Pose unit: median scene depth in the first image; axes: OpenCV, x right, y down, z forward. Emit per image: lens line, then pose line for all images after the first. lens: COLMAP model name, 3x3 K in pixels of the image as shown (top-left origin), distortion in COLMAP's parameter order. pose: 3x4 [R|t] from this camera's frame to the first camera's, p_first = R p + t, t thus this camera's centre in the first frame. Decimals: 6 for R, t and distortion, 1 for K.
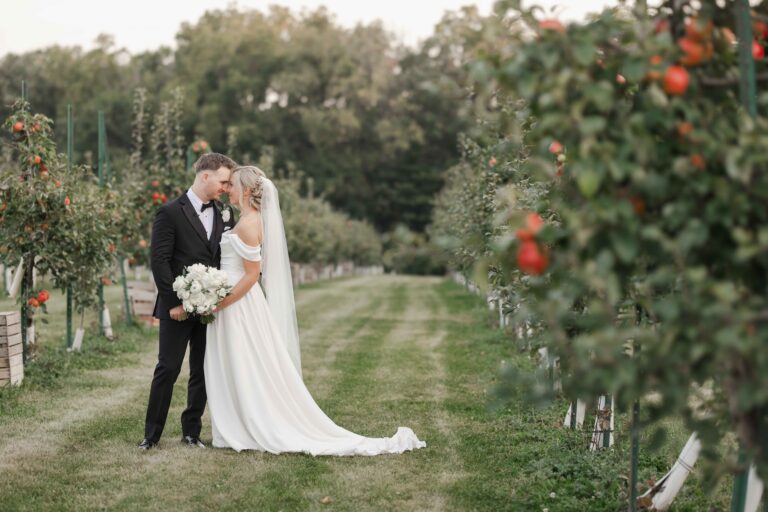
lens RADIAL K [[1846.9, 0, 361.5], [0, 1846.9, 257.6], [0, 0, 1]] dist [0.007302, 0.152222]
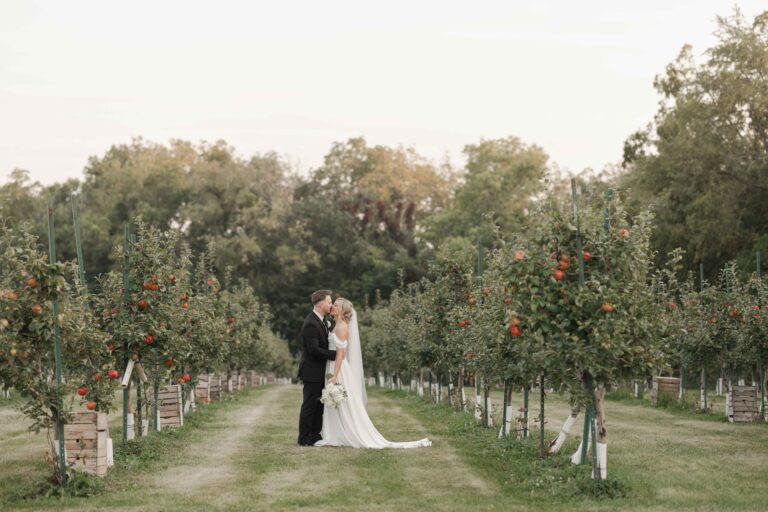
lens RADIAL K [[1866.7, 0, 372.4], [0, 1866.7, 271.0], [0, 0, 1]] dist [0.008993, 0.227843]
pose [[0.997055, -0.016504, 0.074888, -0.017845], [0.020726, 0.998218, -0.055965, 0.003205], [-0.073831, 0.057353, 0.995620, -0.099394]]
